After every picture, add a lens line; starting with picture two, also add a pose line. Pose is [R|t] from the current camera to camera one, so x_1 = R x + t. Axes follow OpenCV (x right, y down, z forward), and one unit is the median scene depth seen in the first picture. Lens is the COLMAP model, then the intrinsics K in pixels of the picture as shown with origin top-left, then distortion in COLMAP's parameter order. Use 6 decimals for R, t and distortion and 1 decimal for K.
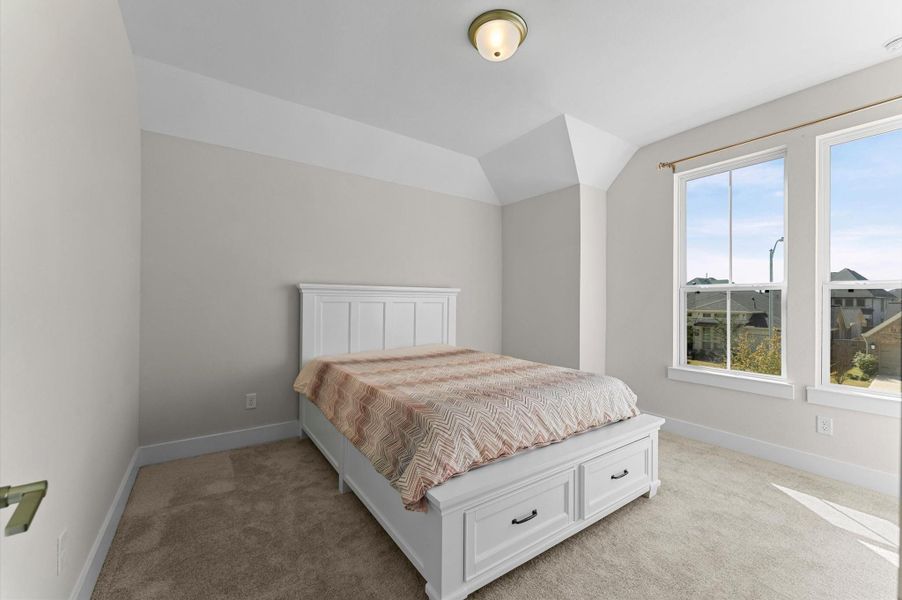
lens RADIAL K [[364.8, 0, 451.0], [0, 364.8, 300.0], [0, 0, 1]] dist [-0.000256, -0.000238]
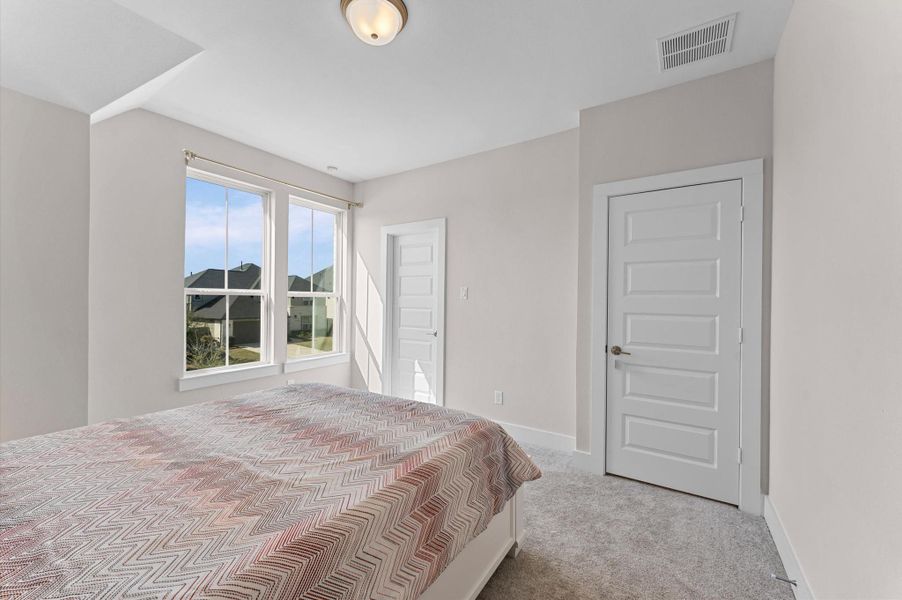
lens RADIAL K [[364.8, 0, 451.0], [0, 364.8, 300.0], [0, 0, 1]] dist [-0.000256, -0.000238]
pose [[-0.383281, -0.013195, 0.923538, -0.529088], [-0.015263, 0.999852, 0.007950, -0.029448], [-0.923506, -0.011049, -0.383426, 0.796367]]
